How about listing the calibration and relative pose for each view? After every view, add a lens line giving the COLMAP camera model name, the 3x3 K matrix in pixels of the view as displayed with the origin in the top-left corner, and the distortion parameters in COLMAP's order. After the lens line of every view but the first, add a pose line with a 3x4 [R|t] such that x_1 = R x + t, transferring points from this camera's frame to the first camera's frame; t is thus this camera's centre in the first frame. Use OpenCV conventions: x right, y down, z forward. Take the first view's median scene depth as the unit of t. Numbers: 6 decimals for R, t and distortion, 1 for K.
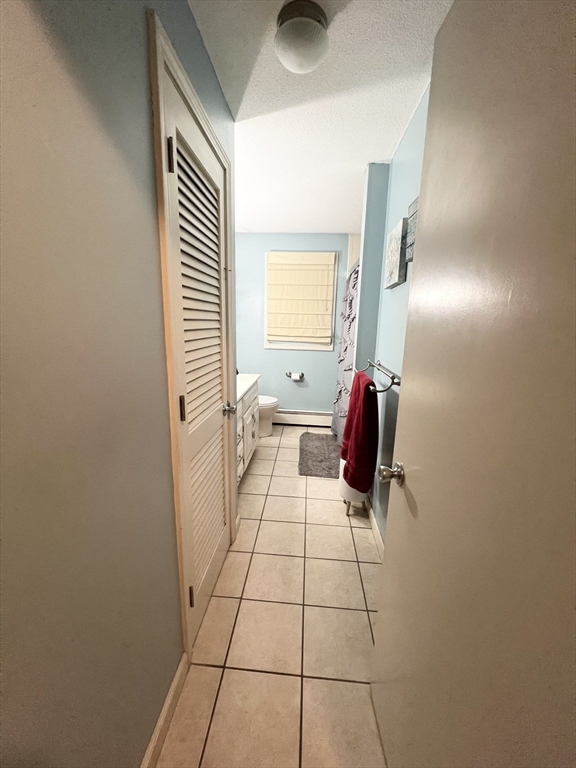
lens RADIAL K [[308.7, 0, 289.2], [0, 308.7, 381.5], [0, 0, 1]] dist [-0.001300, -0.000012]
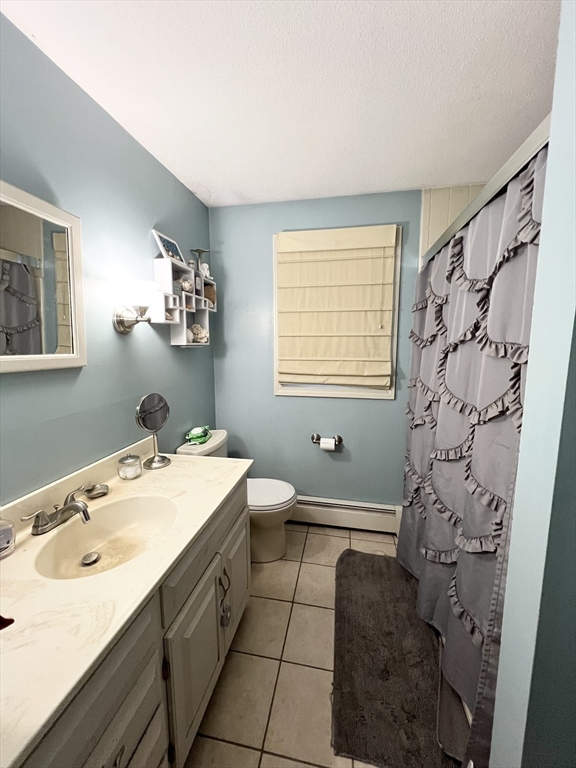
lens RADIAL K [[314.4, 0, 286.7], [0, 314.4, 384.3], [0, 0, 1]] dist [0.001015, -0.000210]
pose [[0.992001, -0.009546, -0.125865, 0.020329], [0.001724, 0.998068, -0.062109, -0.094594], [0.126215, 0.061395, 0.990101, 0.419766]]
